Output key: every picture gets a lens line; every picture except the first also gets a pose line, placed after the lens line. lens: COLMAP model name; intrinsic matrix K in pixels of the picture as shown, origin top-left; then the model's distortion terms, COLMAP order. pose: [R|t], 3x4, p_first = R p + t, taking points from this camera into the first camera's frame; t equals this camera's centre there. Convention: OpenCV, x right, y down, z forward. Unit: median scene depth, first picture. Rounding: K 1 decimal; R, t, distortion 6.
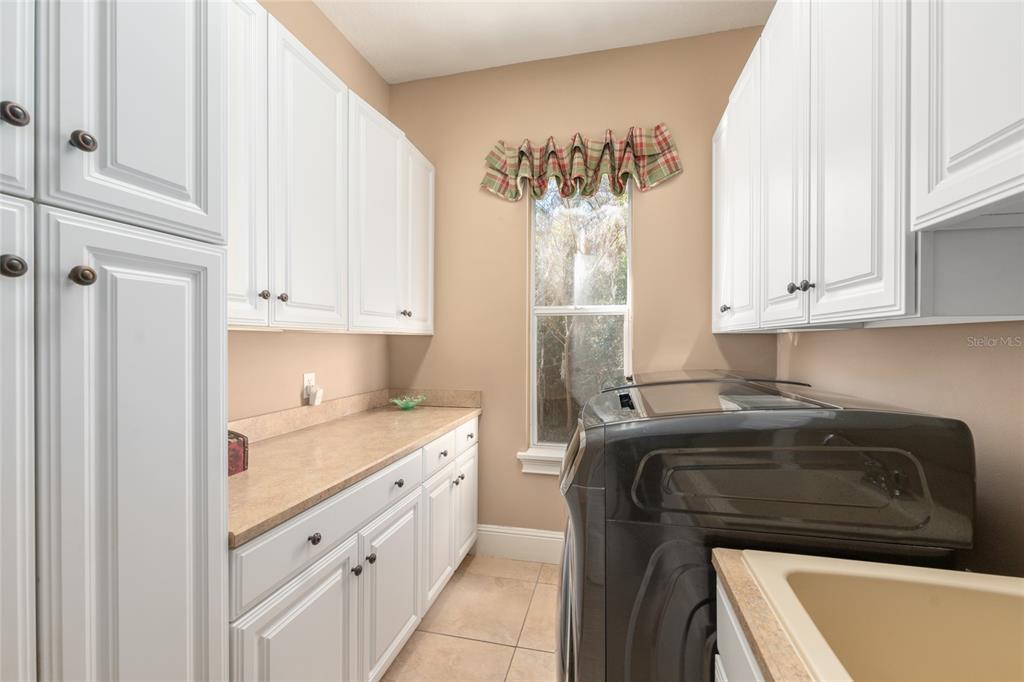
lens RADIAL K [[411.7, 0, 523.0], [0, 411.7, 339.7], [0, 0, 1]] dist [-0.001717, -0.000009]
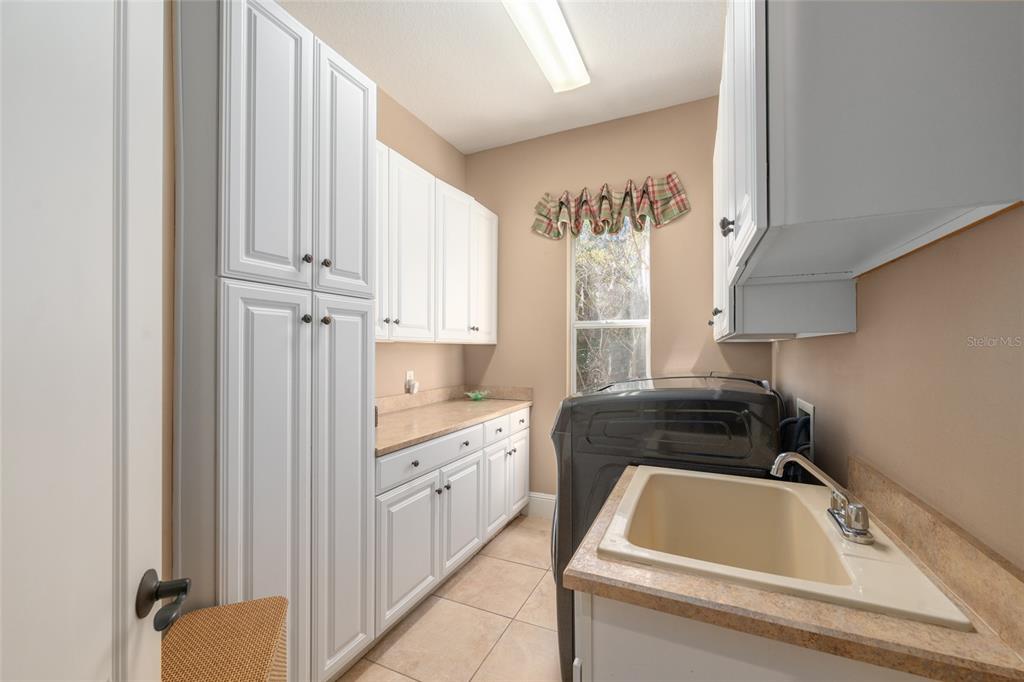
lens RADIAL K [[406.5, 0, 511.6], [0, 406.5, 342.8], [0, 0, 1]] dist [0.000753, 0.000004]
pose [[0.975570, -0.003956, -0.219654, 0.130227], [0.001104, 0.999914, -0.013105, 0.000930], [0.219687, 0.012542, 0.975490, -0.287722]]
